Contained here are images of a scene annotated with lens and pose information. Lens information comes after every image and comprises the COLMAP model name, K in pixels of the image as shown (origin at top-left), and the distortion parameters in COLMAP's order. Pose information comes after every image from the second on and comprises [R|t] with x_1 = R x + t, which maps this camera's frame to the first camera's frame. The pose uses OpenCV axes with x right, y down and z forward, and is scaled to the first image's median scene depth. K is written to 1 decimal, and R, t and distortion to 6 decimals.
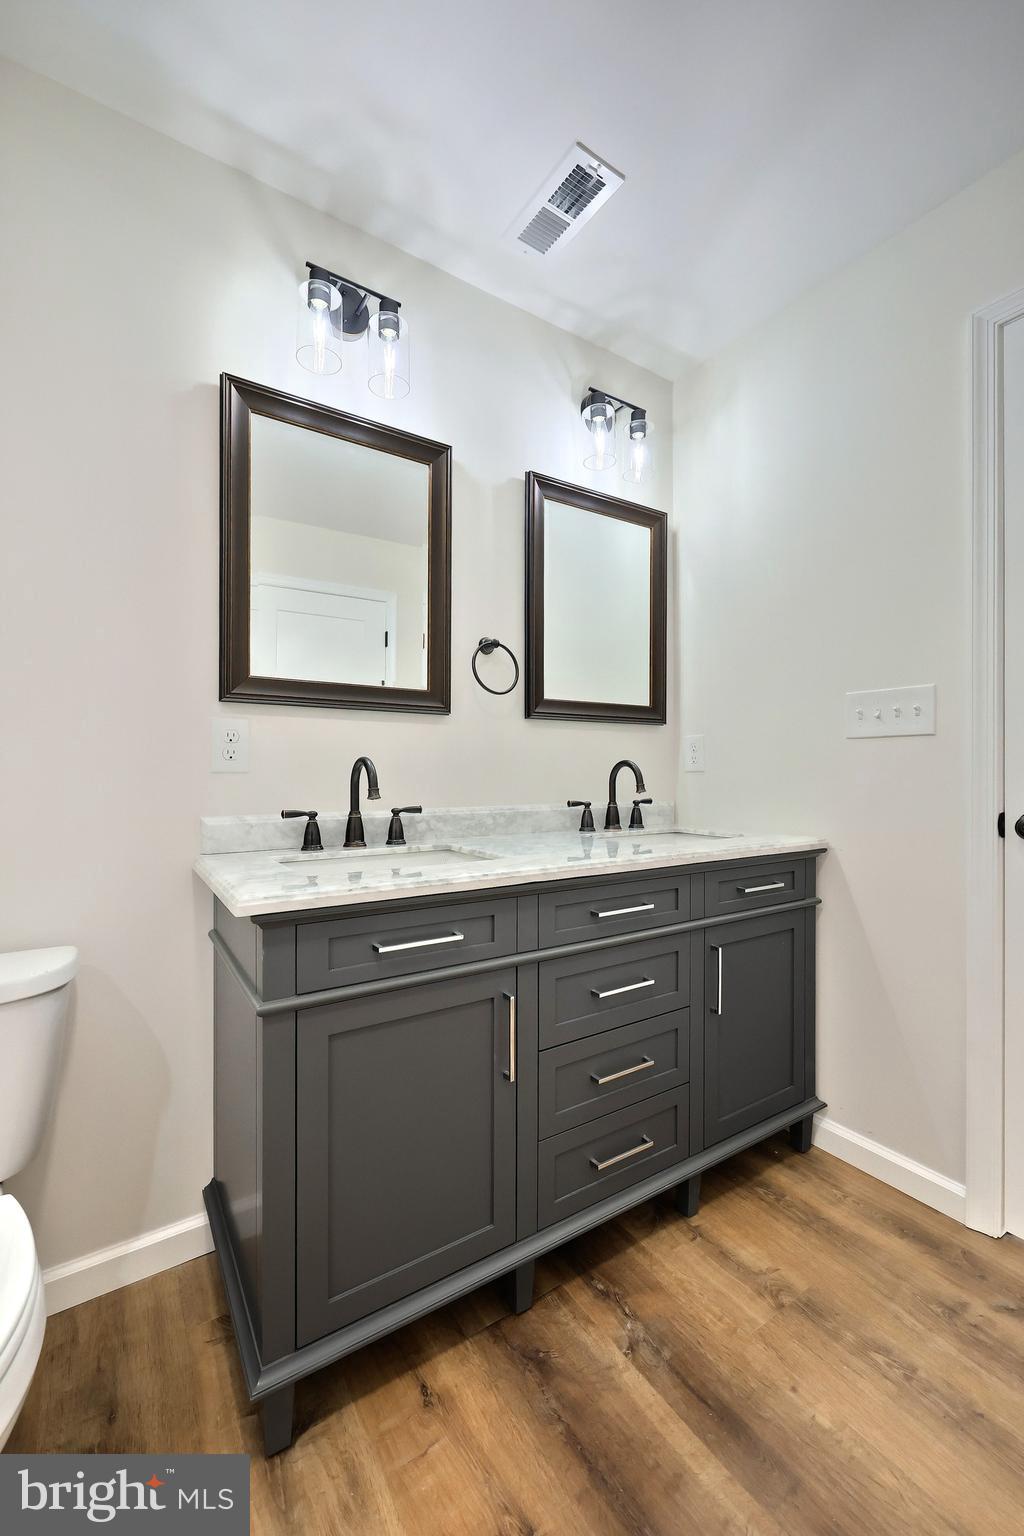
lens RADIAL K [[629.7, 0, 492.1], [0, 629.7, 770.5], [0, 0, 1]] dist [0.001202, -0.000028]
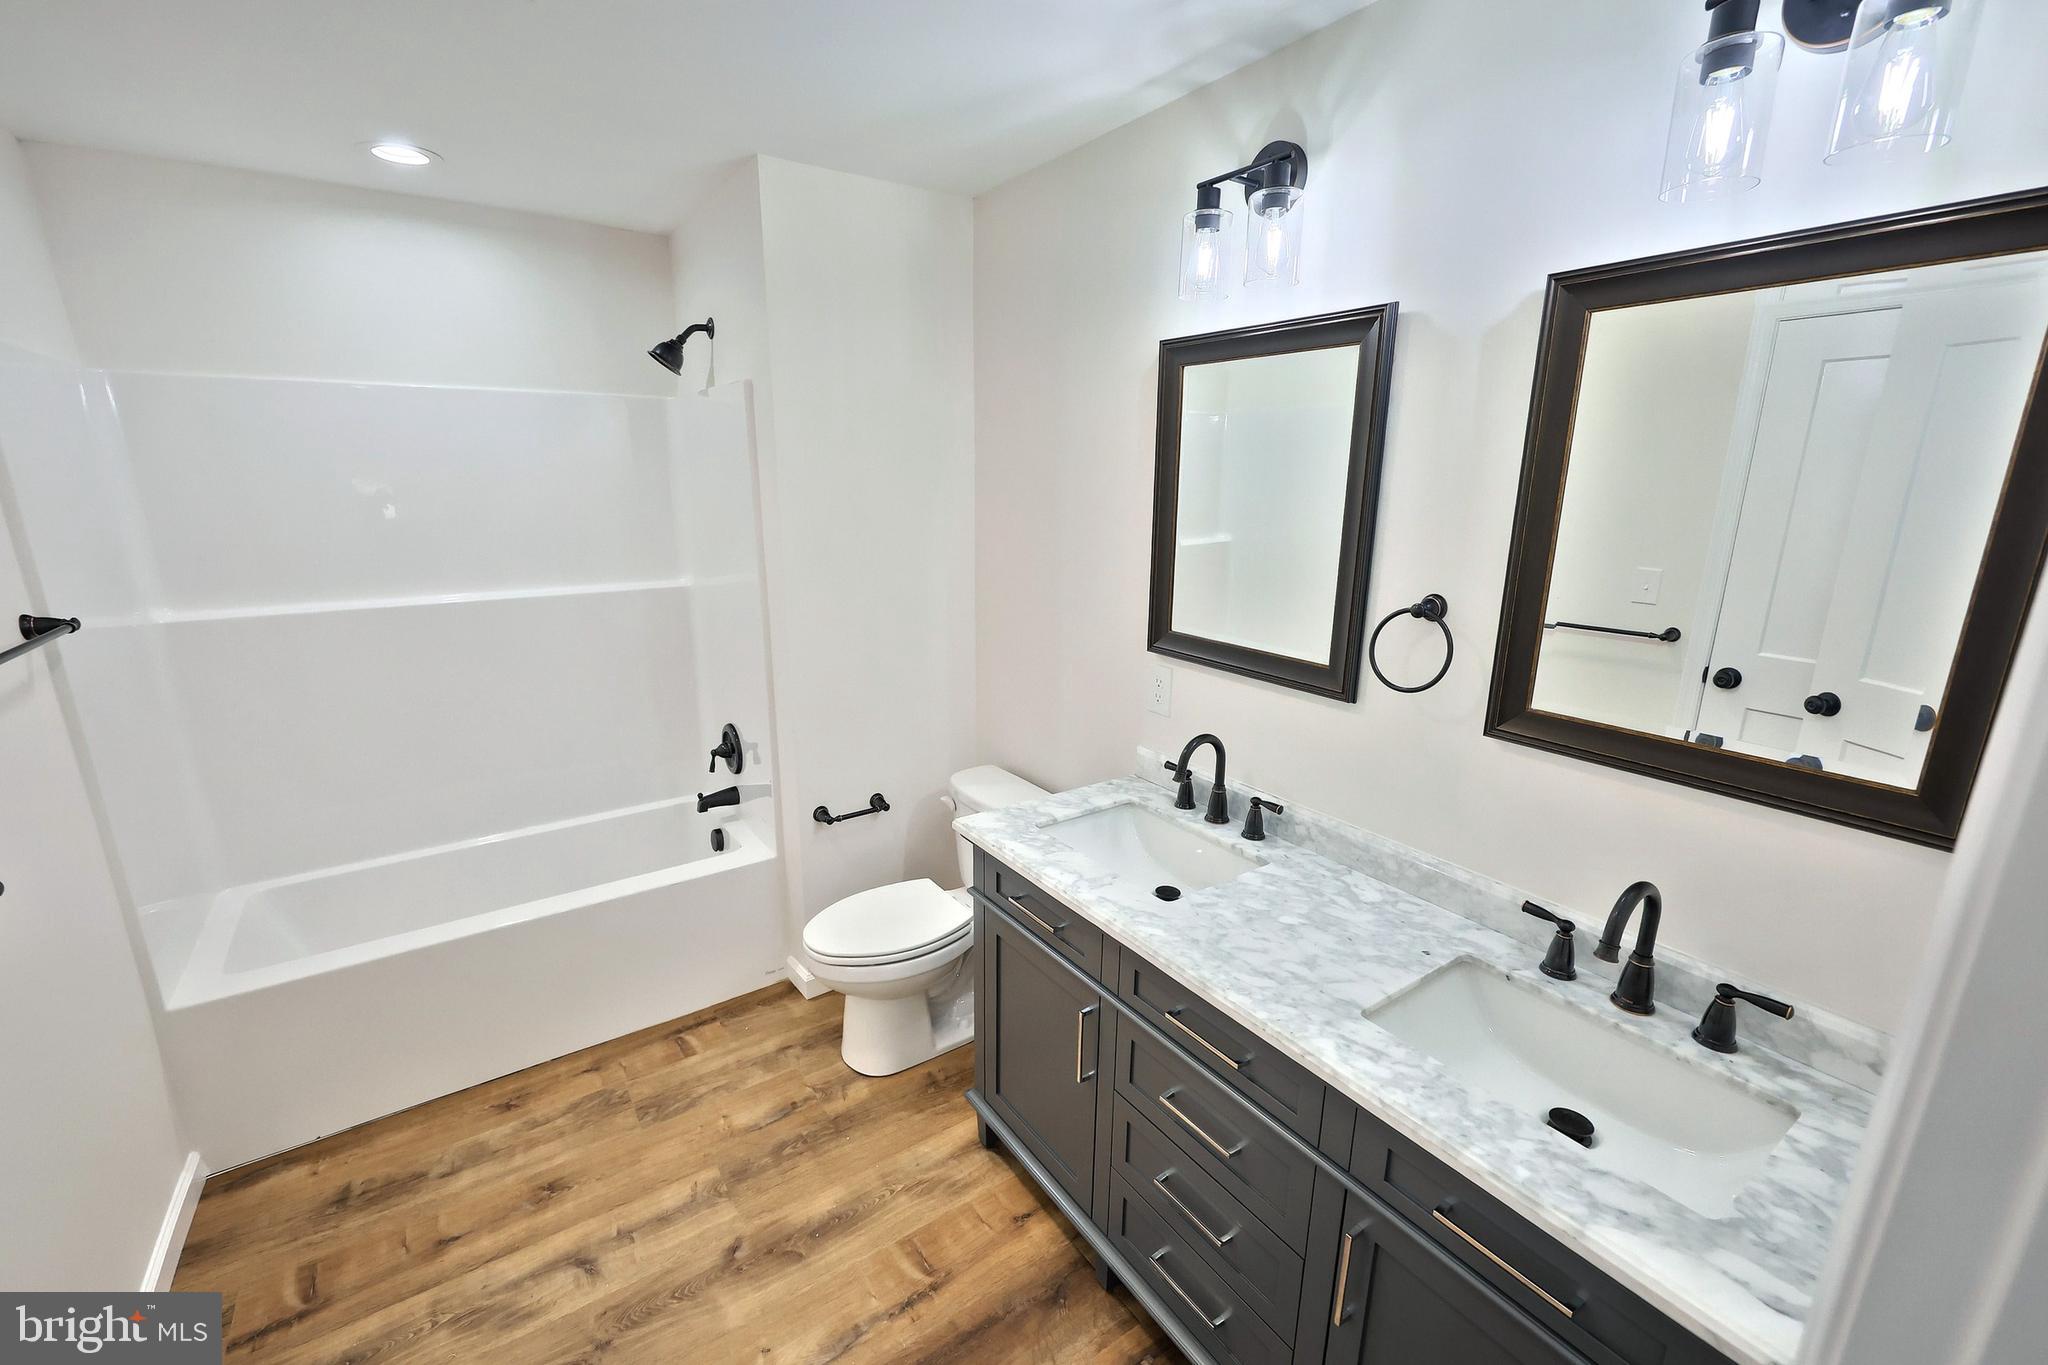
lens RADIAL K [[839.6, 0, 1019.2], [0, 839.6, 686.8], [0, 0, 1]] dist [0.001202, -0.000028]
pose [[0.031314, 0.244929, -0.969035, 0.992833], [-0.004549, 0.969536, 0.244908, -0.398734], [0.999499, -0.003261, 0.031474, 0.690751]]
